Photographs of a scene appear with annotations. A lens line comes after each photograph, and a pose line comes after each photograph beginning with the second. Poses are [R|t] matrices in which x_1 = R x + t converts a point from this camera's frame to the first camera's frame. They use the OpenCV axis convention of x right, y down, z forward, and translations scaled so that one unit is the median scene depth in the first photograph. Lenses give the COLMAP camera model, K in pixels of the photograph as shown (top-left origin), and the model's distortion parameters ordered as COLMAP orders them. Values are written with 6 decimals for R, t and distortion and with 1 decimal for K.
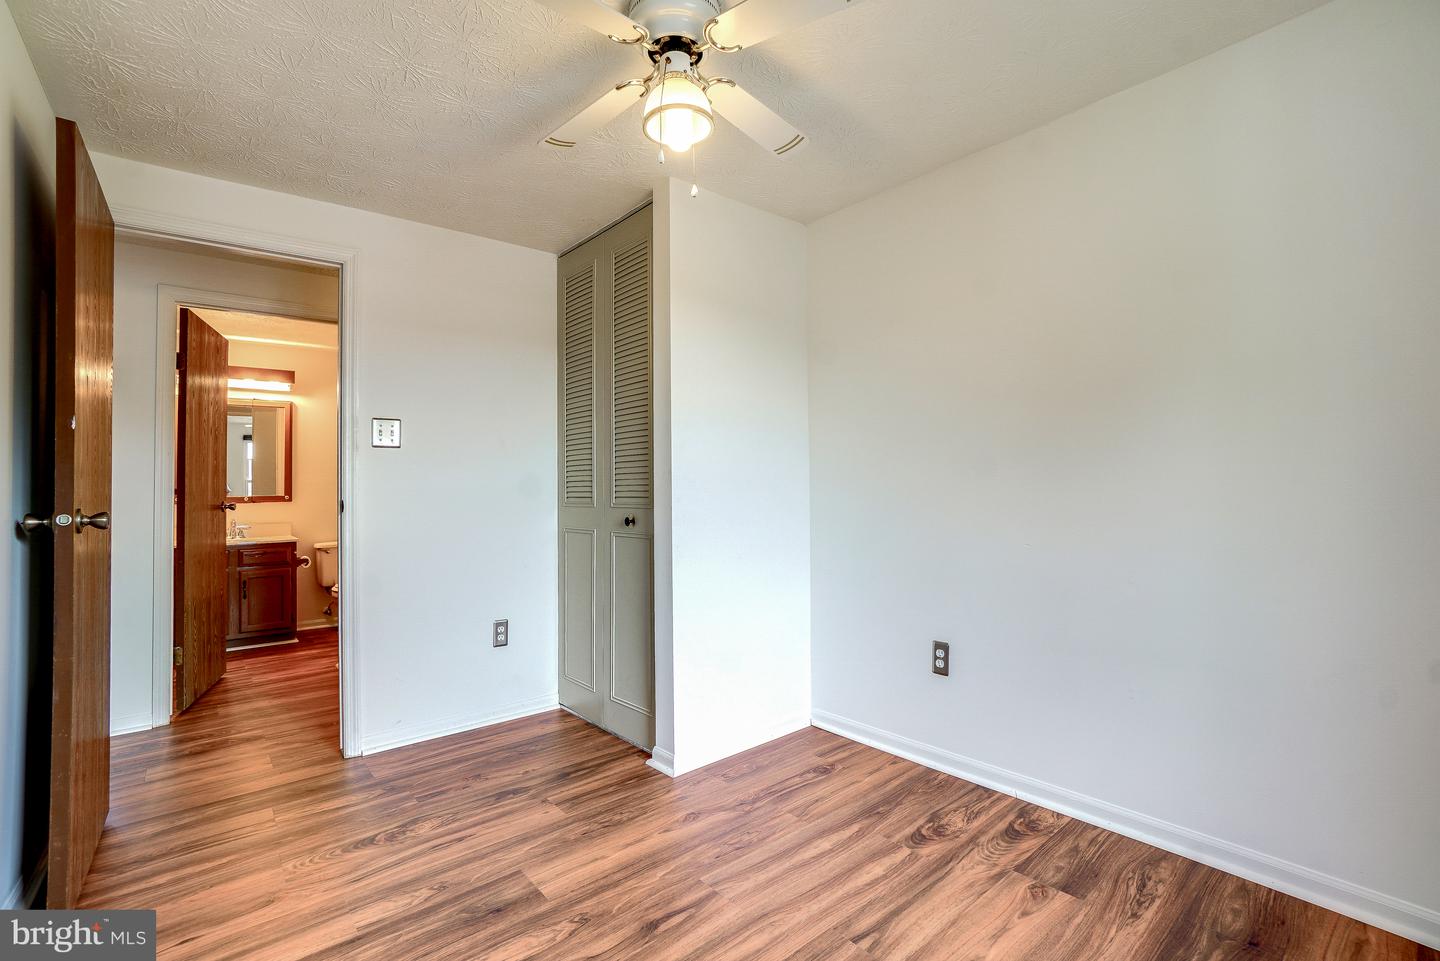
lens RADIAL K [[629.7, 0, 725.2], [0, 629.7, 482.2], [0, 0, 1]] dist [0.009156, -0.000006]
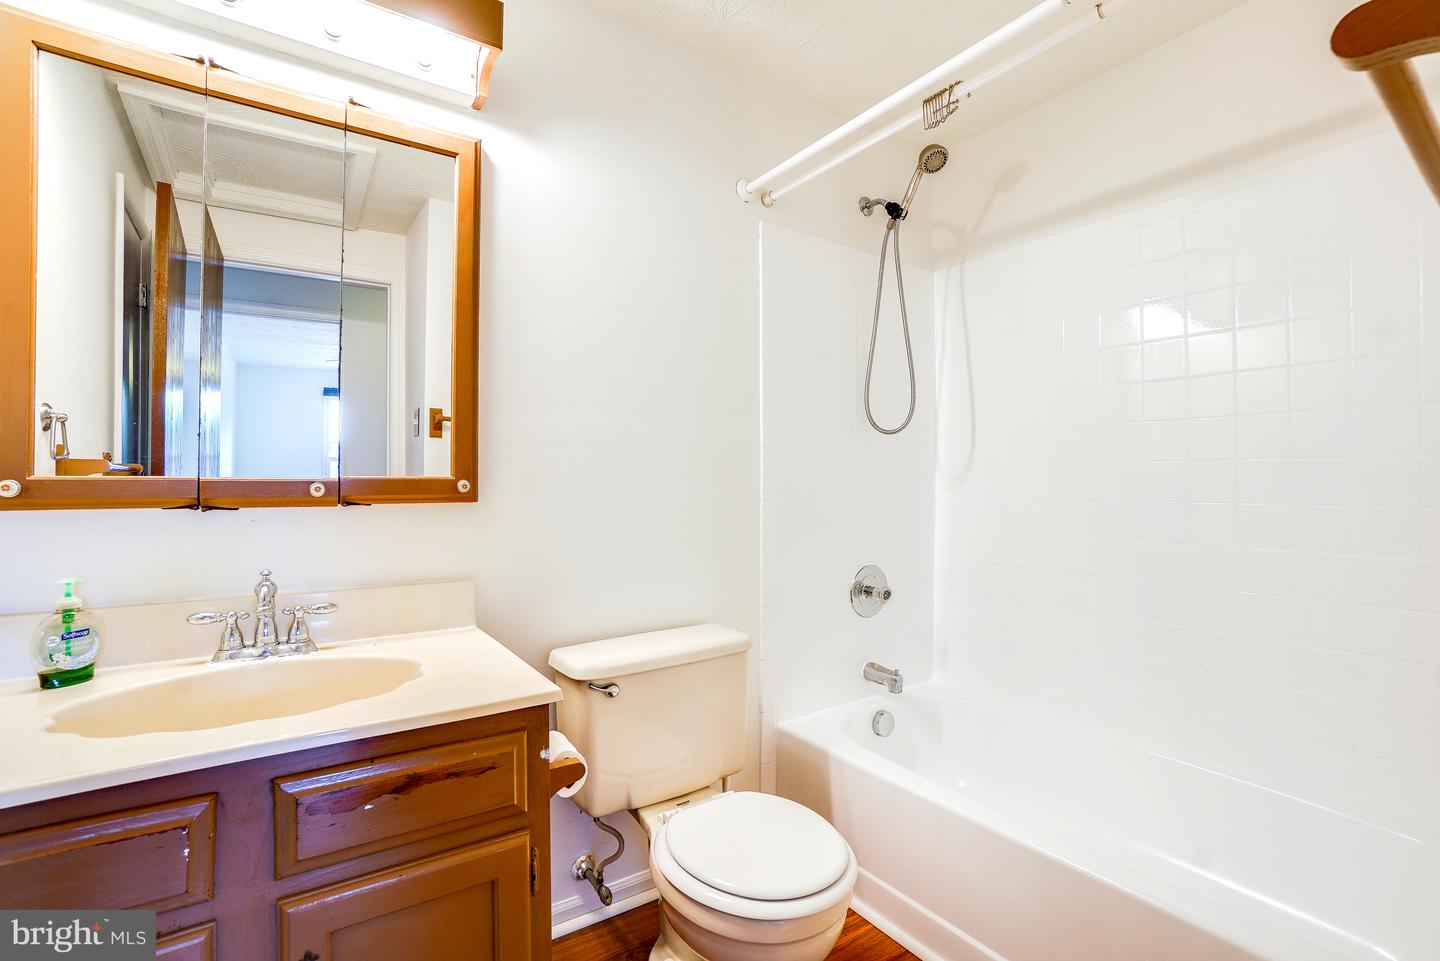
lens RADIAL K [[629.7, 0, 725.2], [0, 629.7, 482.2], [0, 0, 1]] dist [0.009156, -0.000006]
pose [[0.996060, 0.010639, -0.088045, -0.553807], [-0.010211, 0.999934, 0.005305, 0.019814], [0.088095, -0.004385, 0.996102, 0.735736]]
